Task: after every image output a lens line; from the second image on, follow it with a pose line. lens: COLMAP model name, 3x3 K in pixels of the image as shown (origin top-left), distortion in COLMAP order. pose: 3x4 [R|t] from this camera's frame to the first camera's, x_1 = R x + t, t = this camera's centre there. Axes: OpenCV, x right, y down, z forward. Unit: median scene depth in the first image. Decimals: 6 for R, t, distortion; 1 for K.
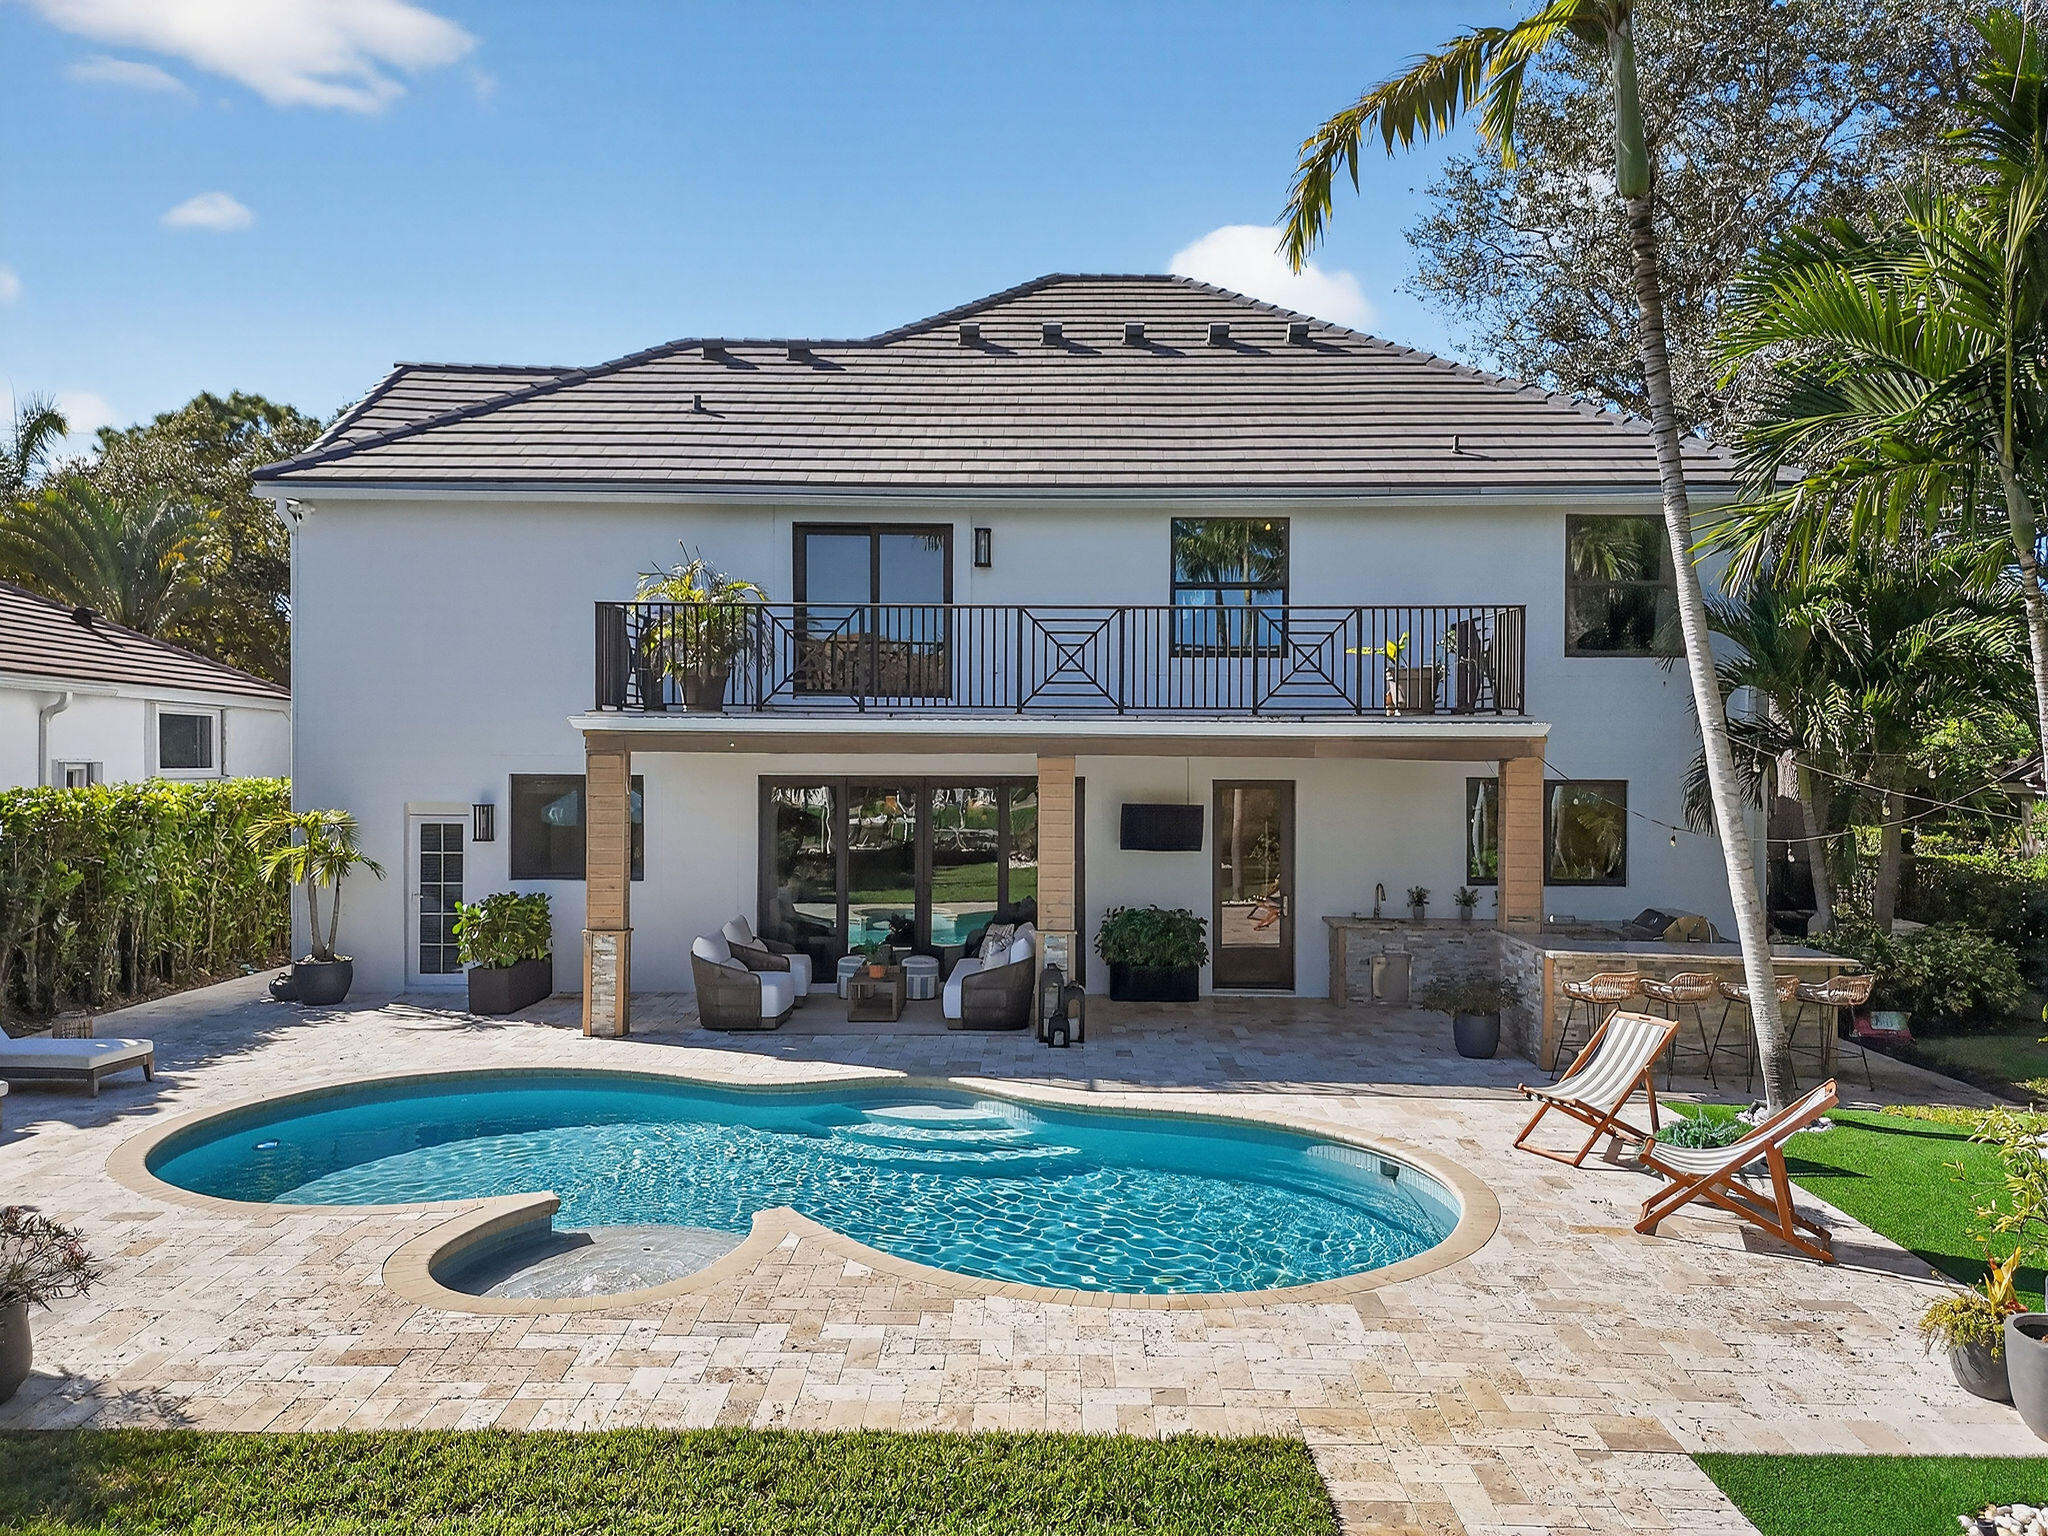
lens RADIAL K [[1545.1, 0, 1021.9], [0, 1545.1, 752.6], [0, 0, 1]] dist [0.082062, -0.082784]
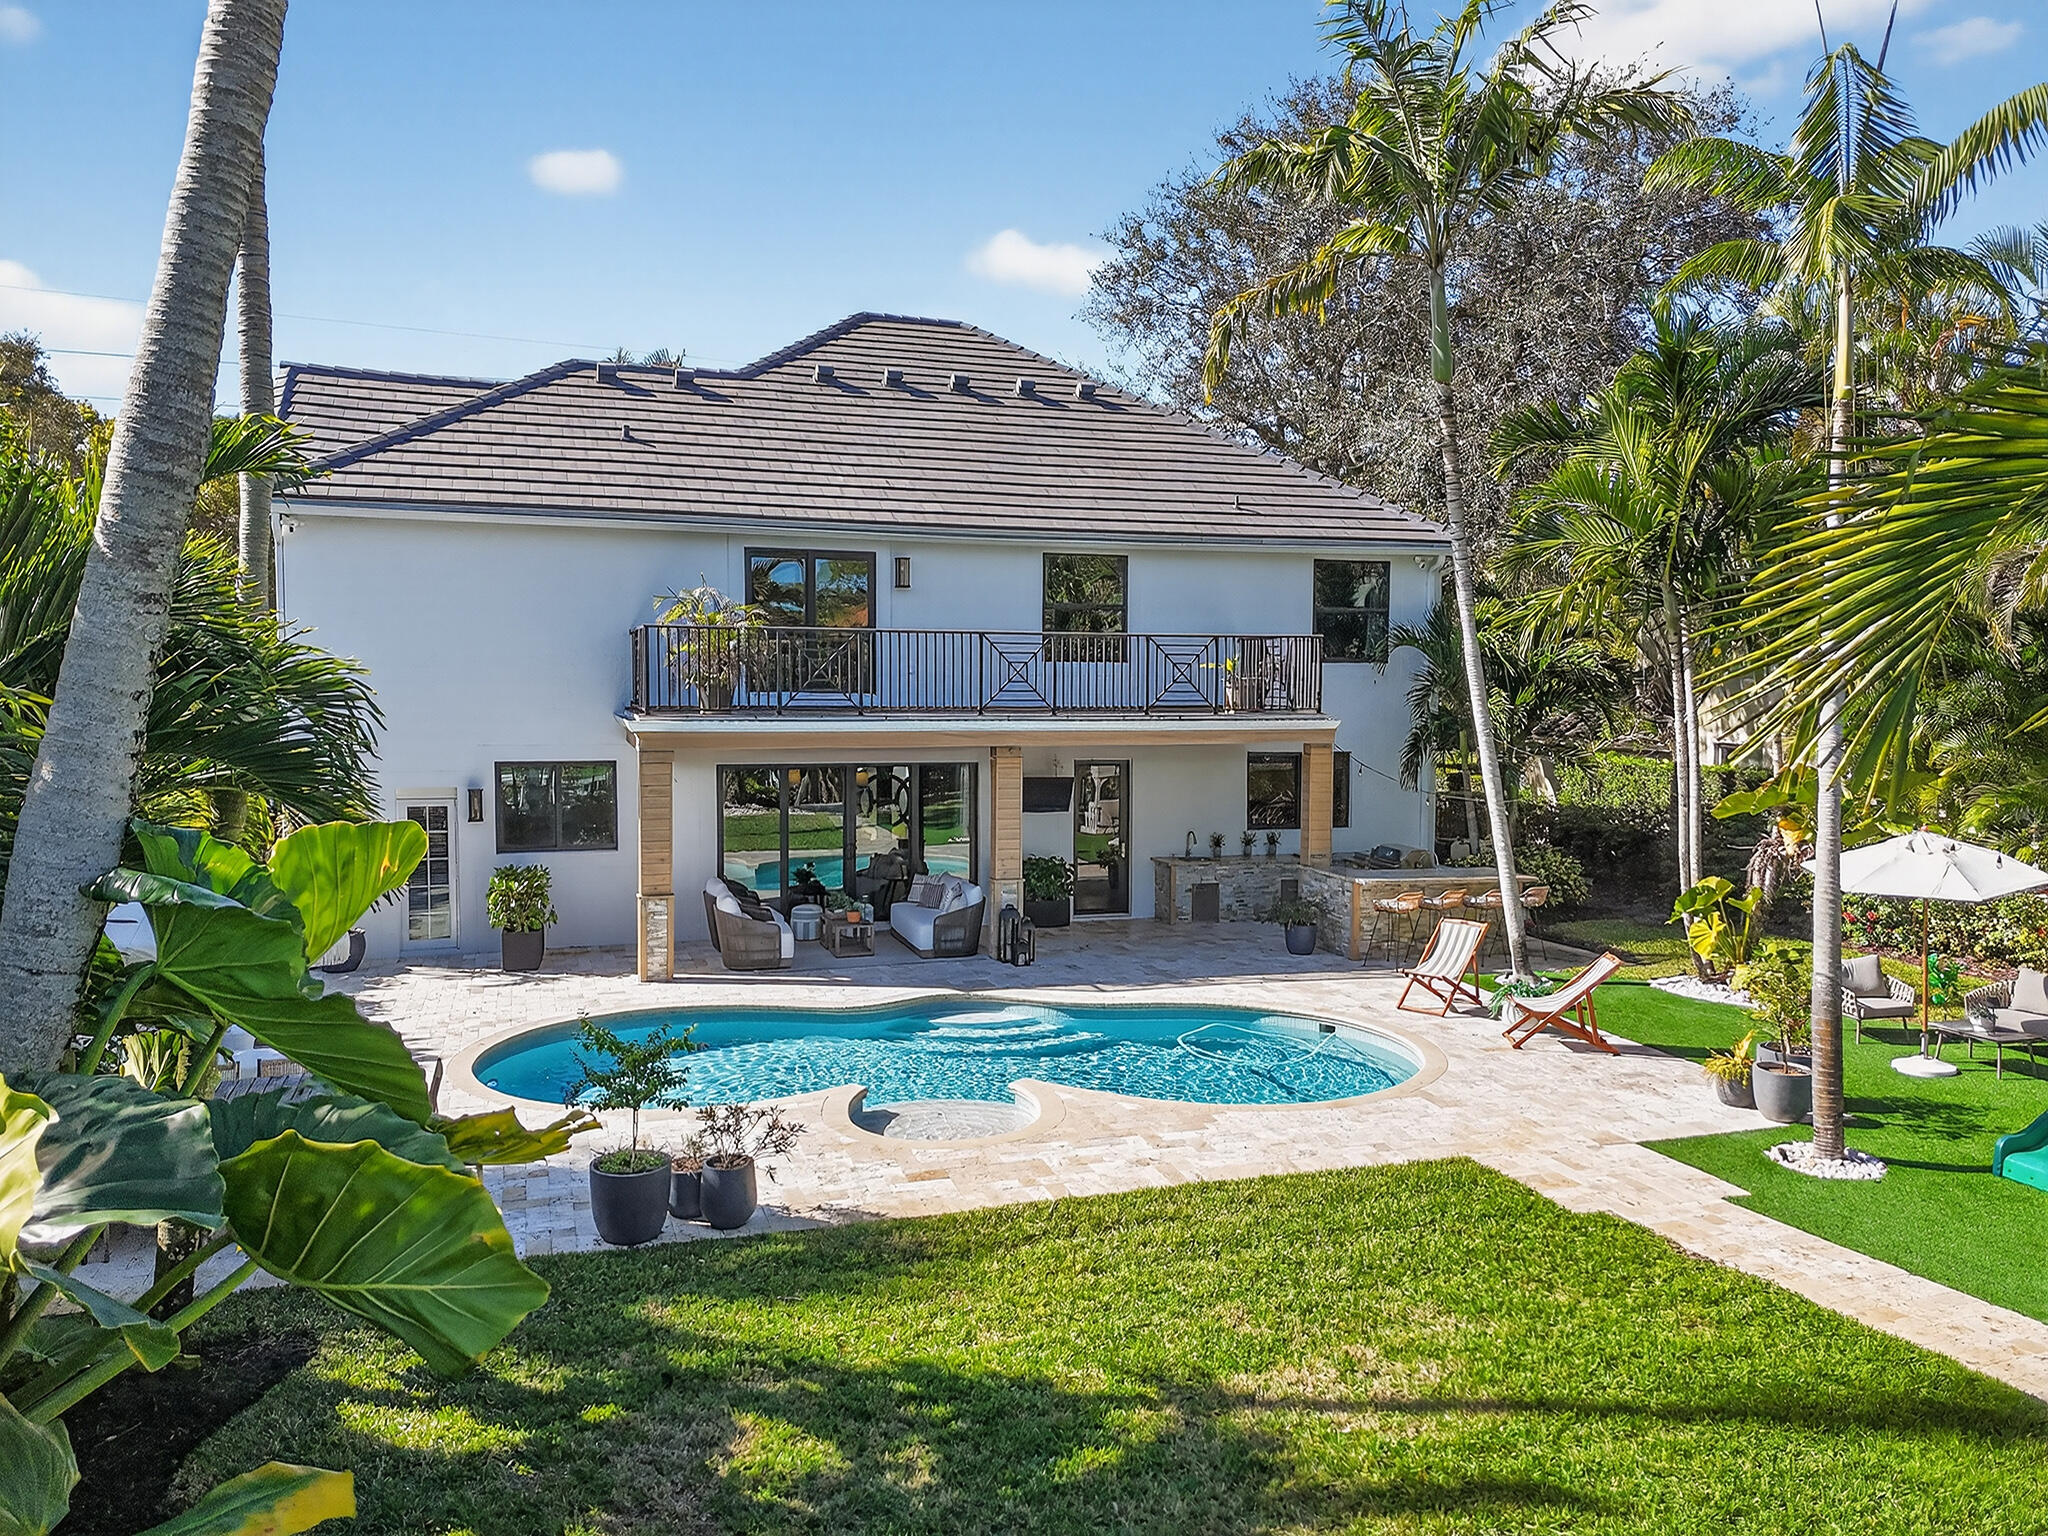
lens RADIAL K [[1545.1, 0, 1018.9], [0, 1545.1, 777.5], [0, 0, 1]] dist [0.082062, -0.082784]
pose [[0.942992, -0.023163, 0.332009, -0.387202], [-0.000015, 0.997572, 0.069640, -0.060950], [-0.332816, -0.065675, 0.940702, -0.229669]]
